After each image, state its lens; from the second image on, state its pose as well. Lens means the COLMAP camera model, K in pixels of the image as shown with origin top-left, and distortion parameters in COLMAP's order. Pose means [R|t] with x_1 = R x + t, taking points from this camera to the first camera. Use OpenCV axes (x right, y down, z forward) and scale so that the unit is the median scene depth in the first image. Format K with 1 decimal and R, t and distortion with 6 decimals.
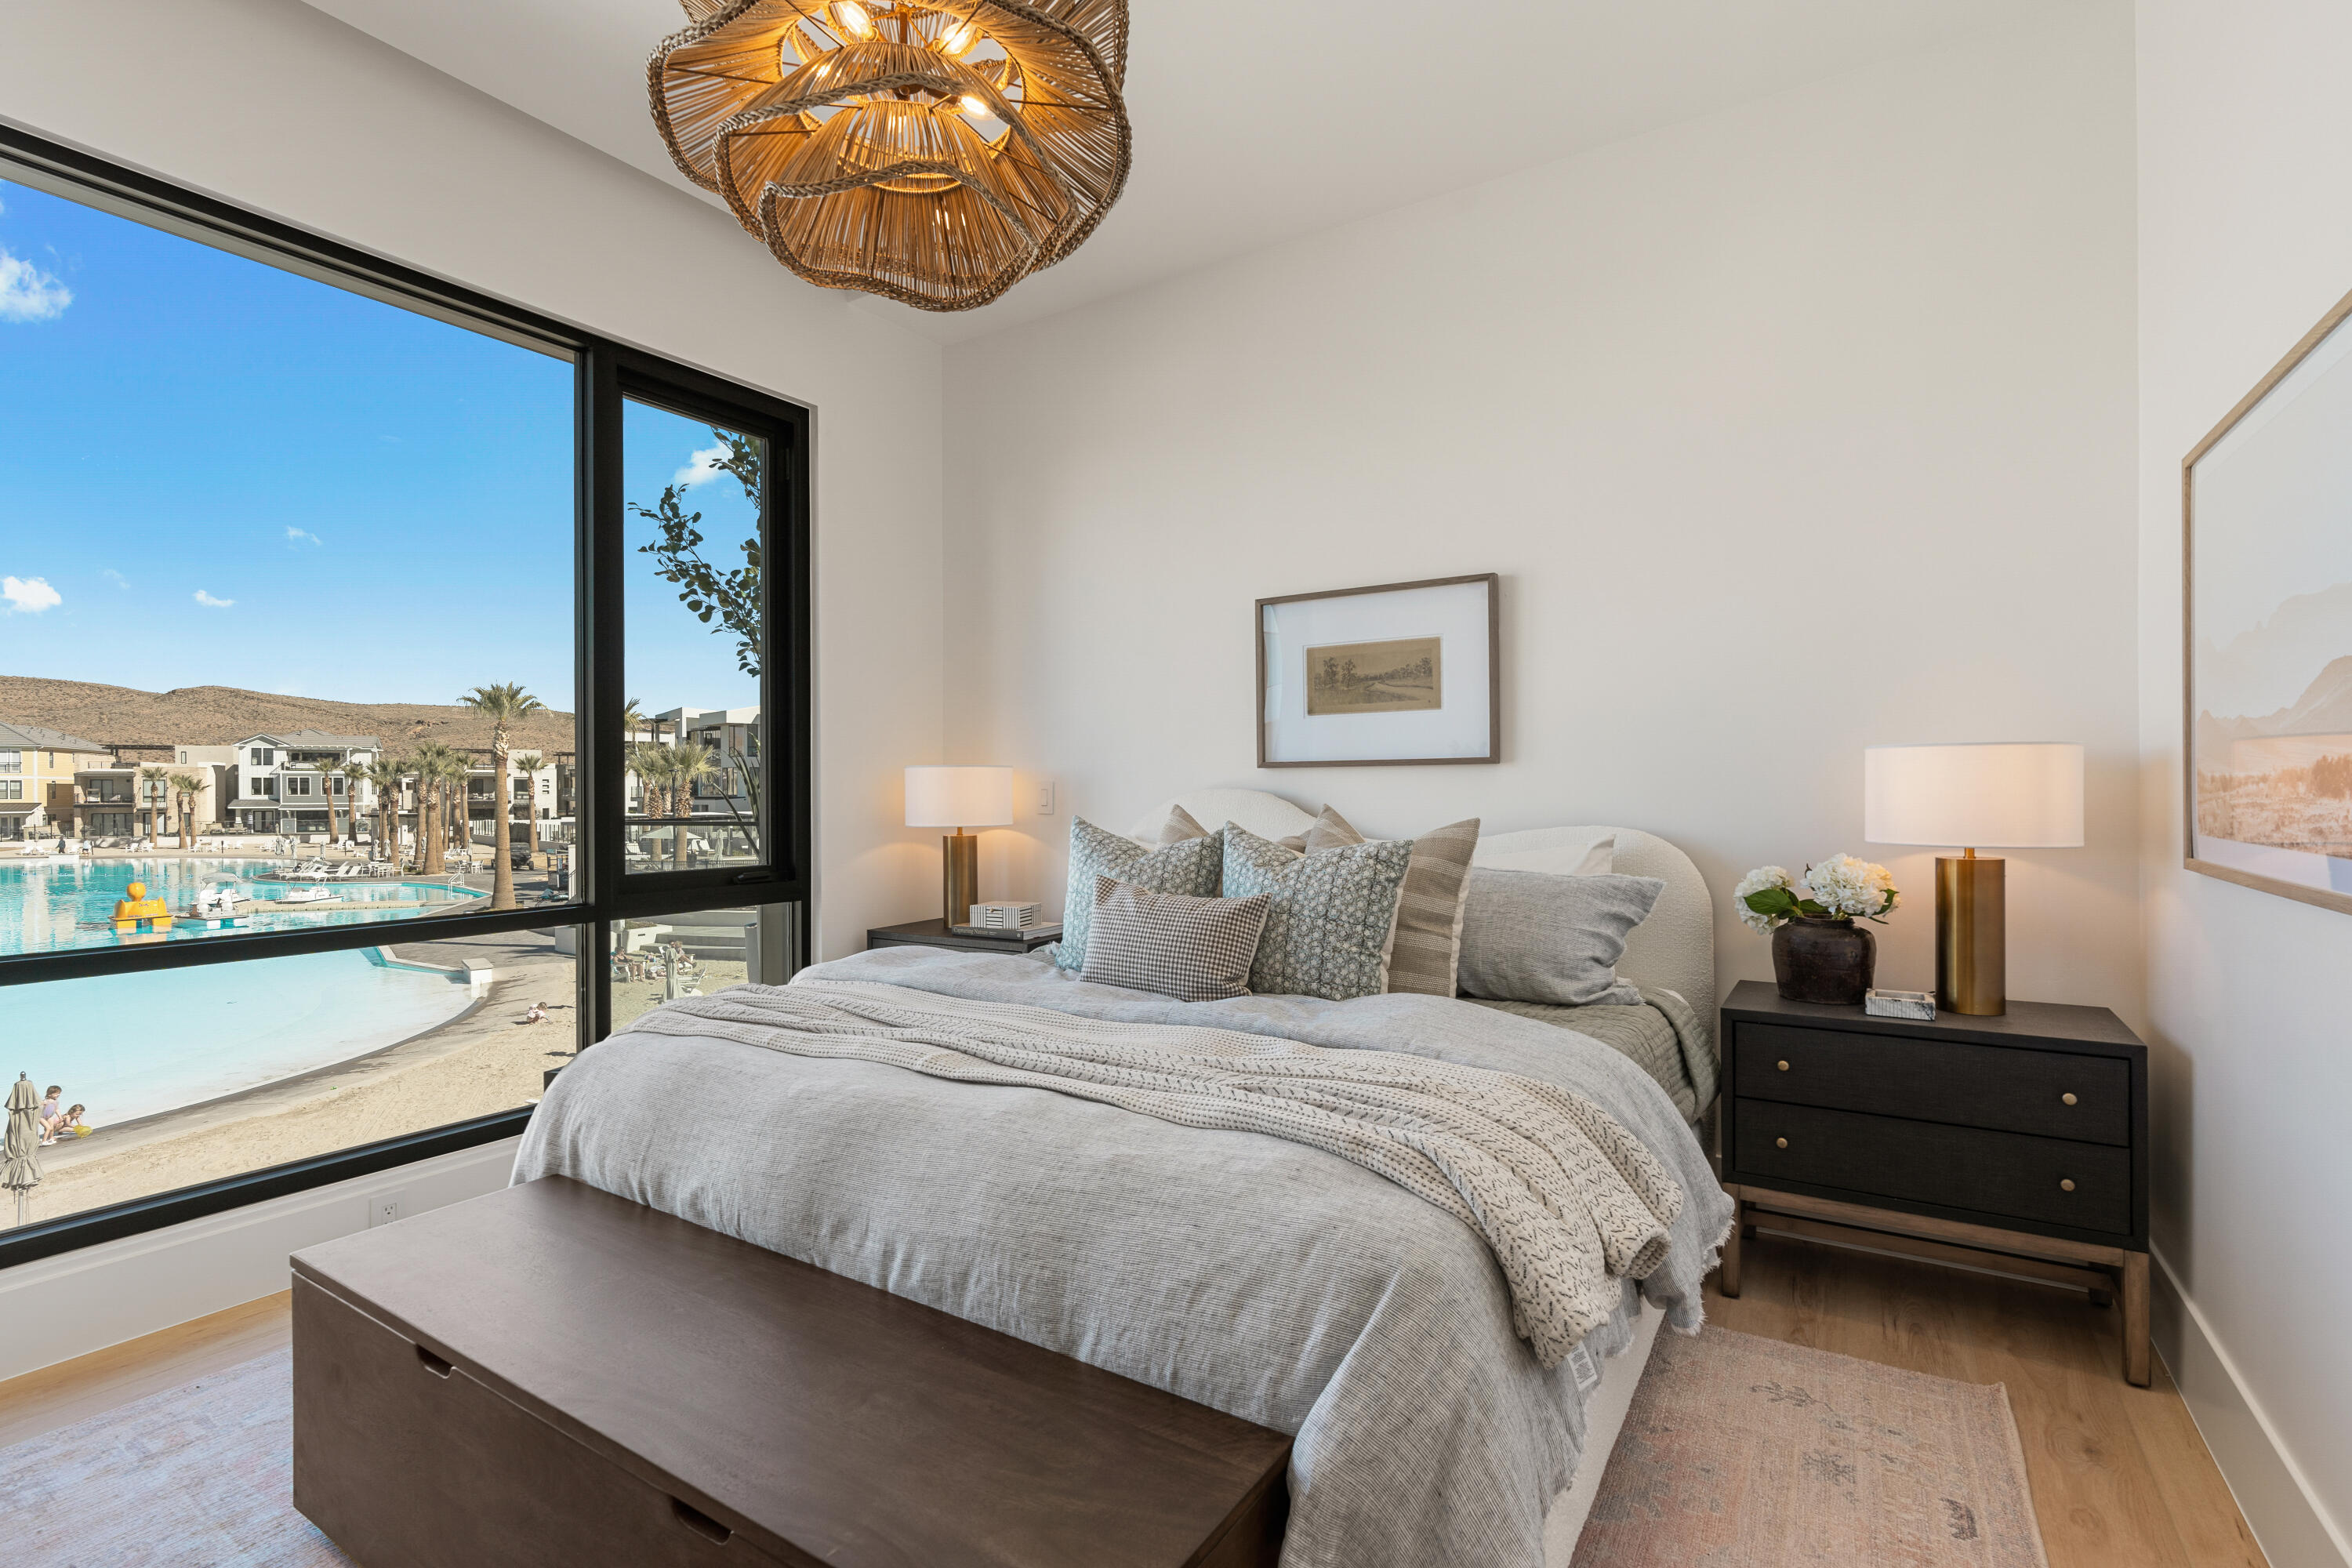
lens RADIAL K [[1086.6, 0, 1190.8], [0, 1086.6, 805.9], [0, 0, 1]] dist [-0.005690, 0.001467]
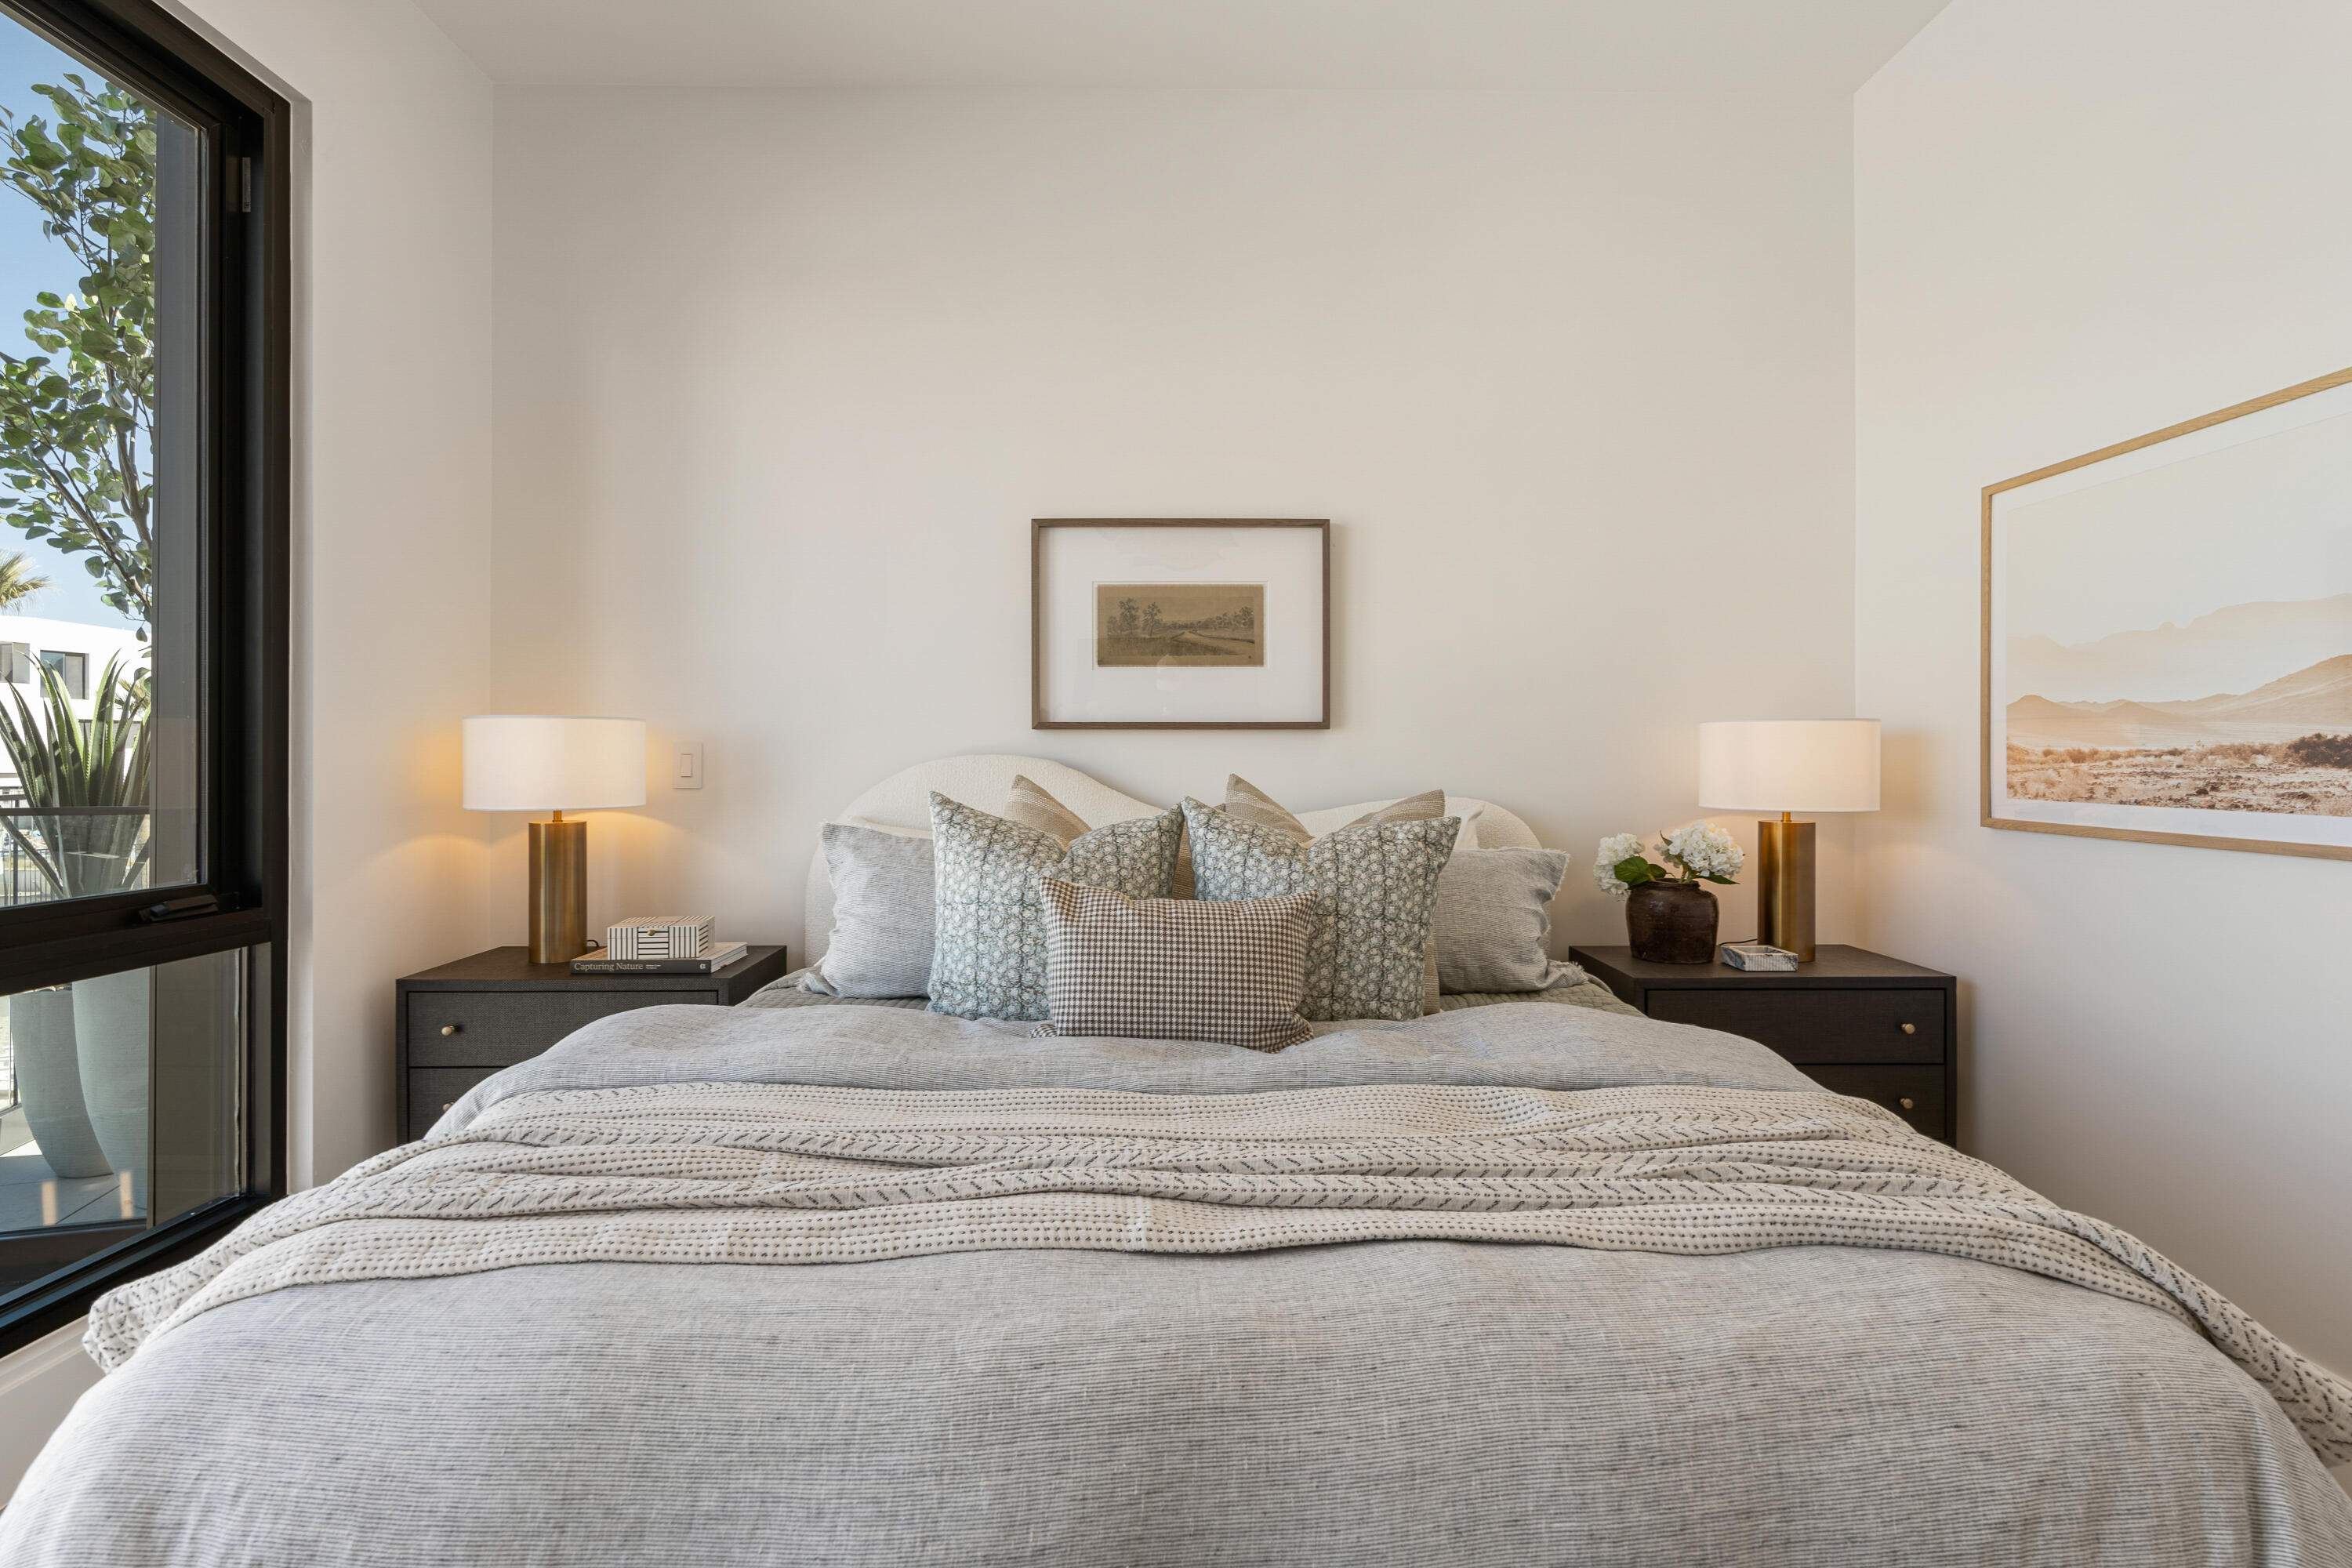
lens RADIAL K [[1086.6, 0, 1181.9], [0, 1086.6, 767.6], [0, 0, 1]] dist [-0.005690, 0.001467]
pose [[0.841523, 0.002515, 0.540215, -0.391248], [0.001690, 0.999972, -0.007289, -0.000810], [-0.540219, 0.007047, 0.841495, 0.375994]]
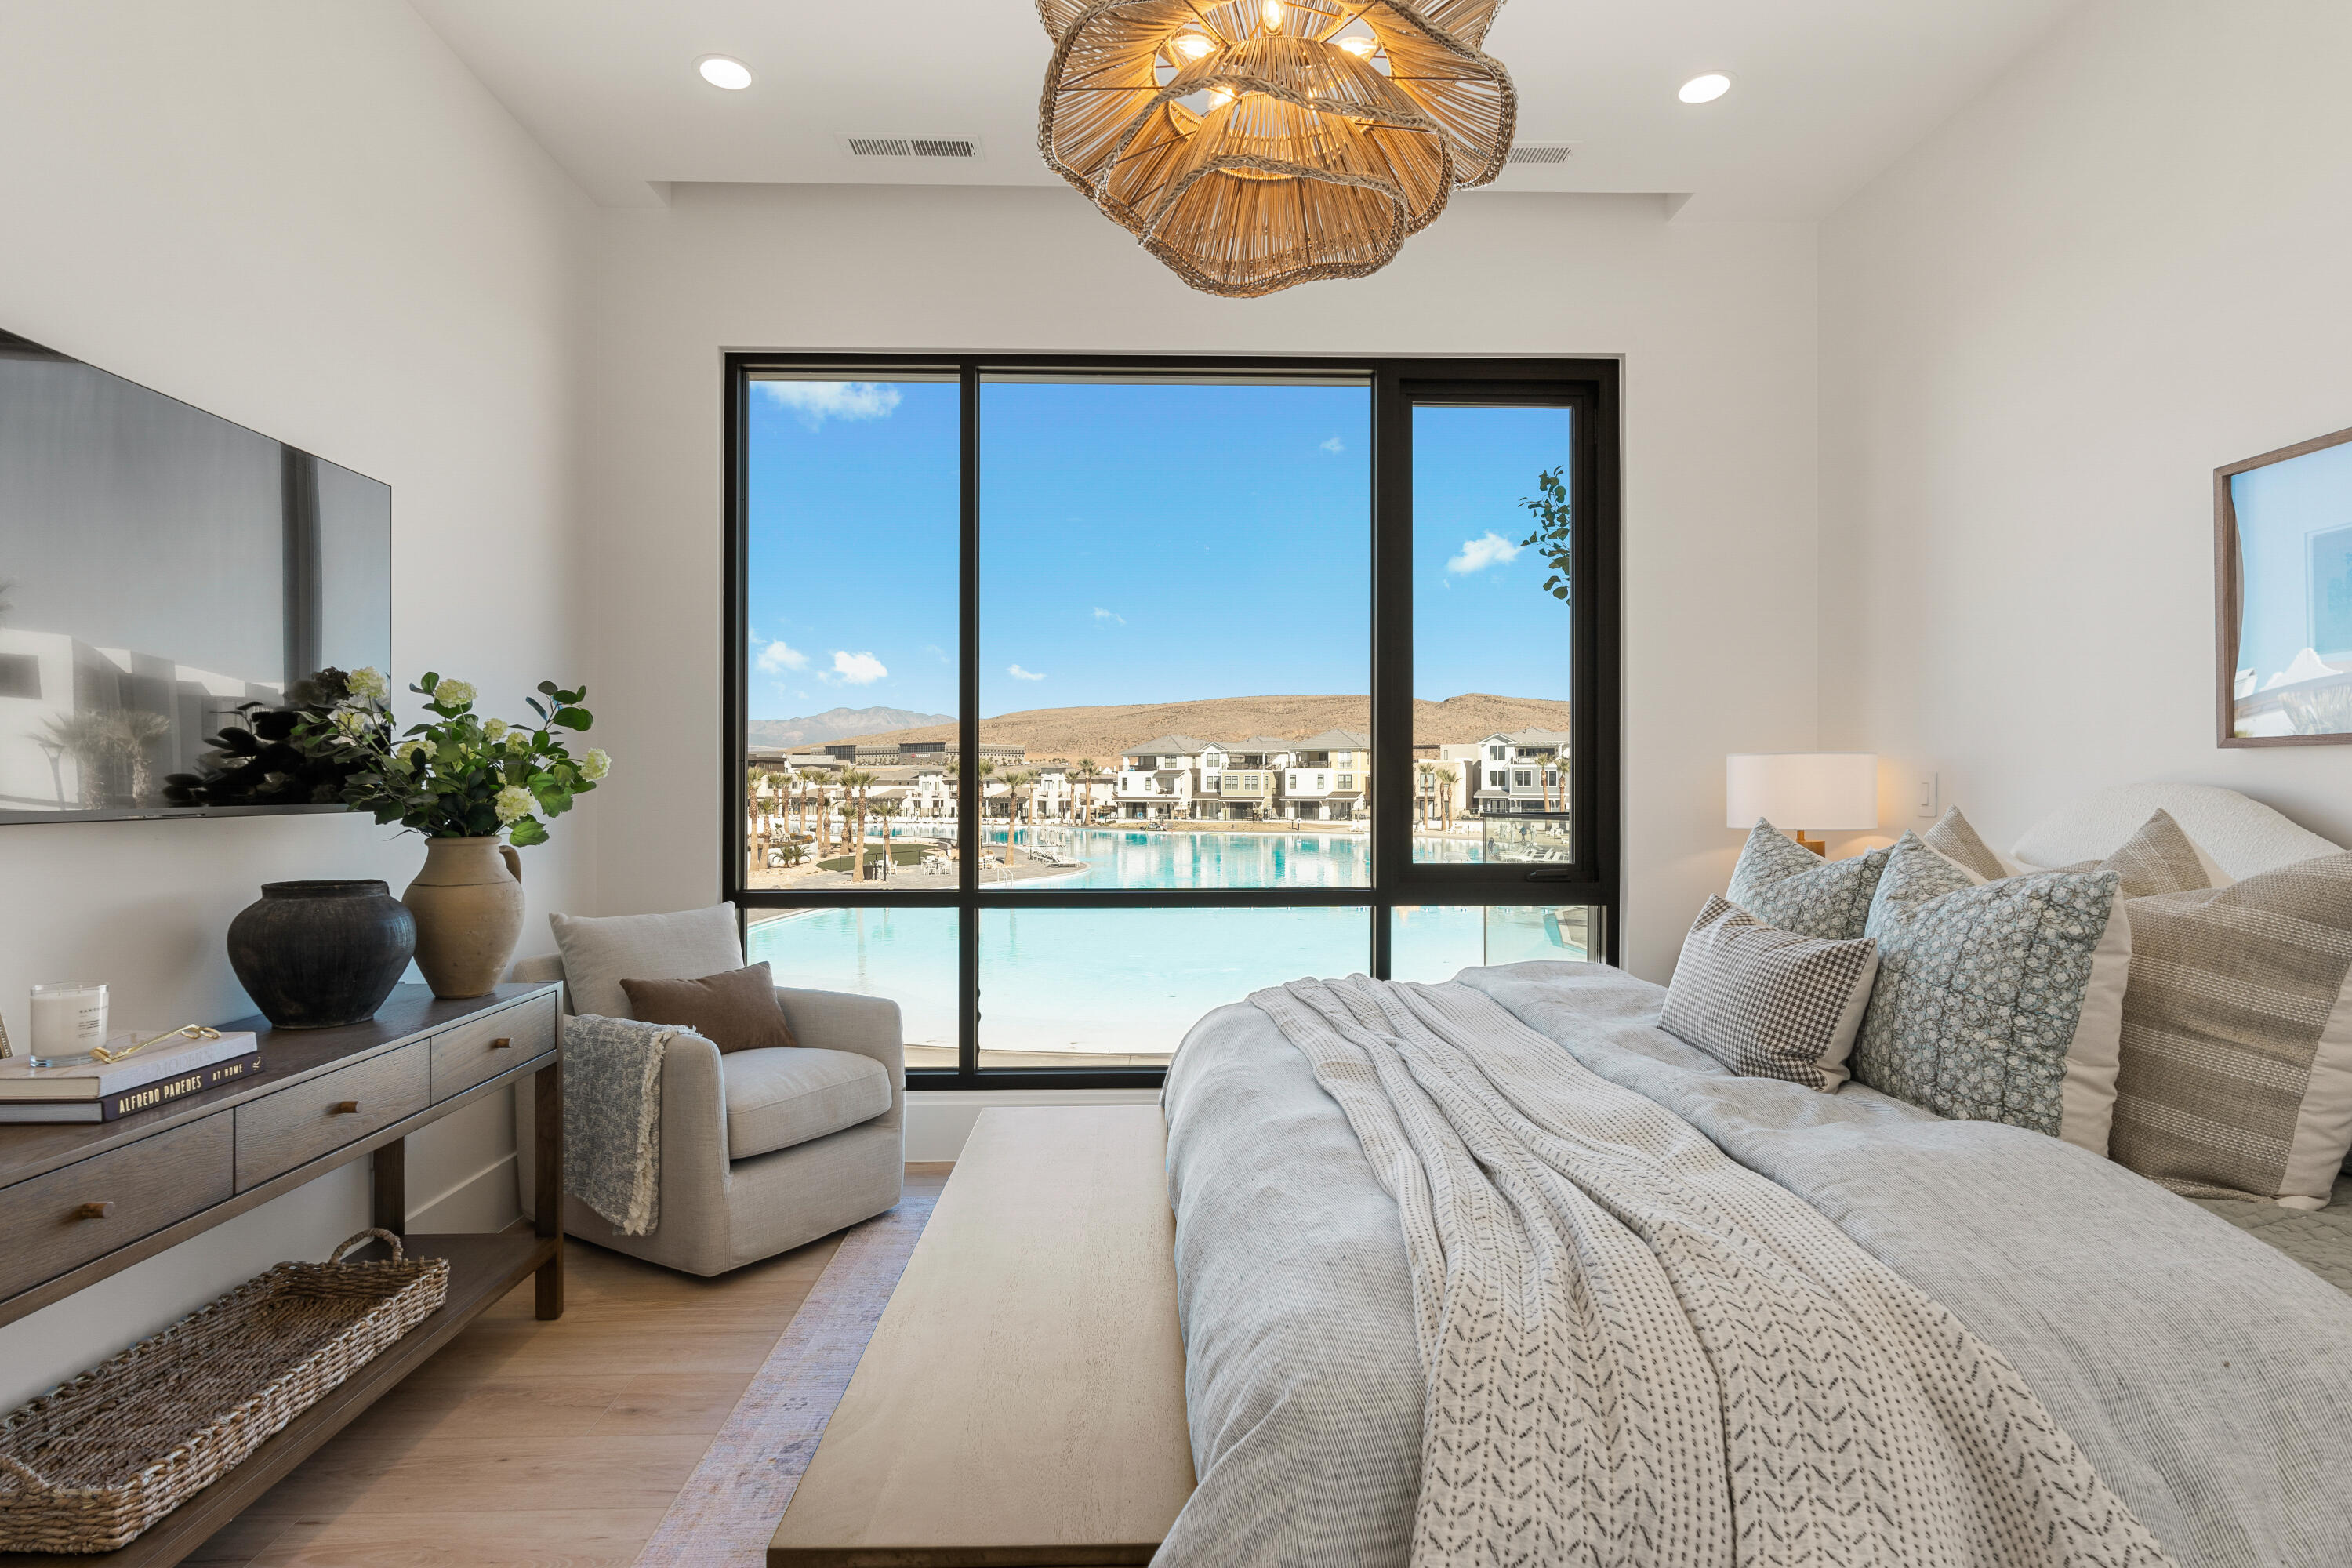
lens RADIAL K [[1212.4, 0, 1187.5], [0, 1212.4, 790.4], [0, 0, 1]] dist [0.001070, 0.000468]
pose [[0.558621, 0.007792, -0.829386, 0.421094], [-0.014698, 0.999892, -0.000506, -0.003727], [0.829293, 0.012472, 0.558675, 0.217667]]
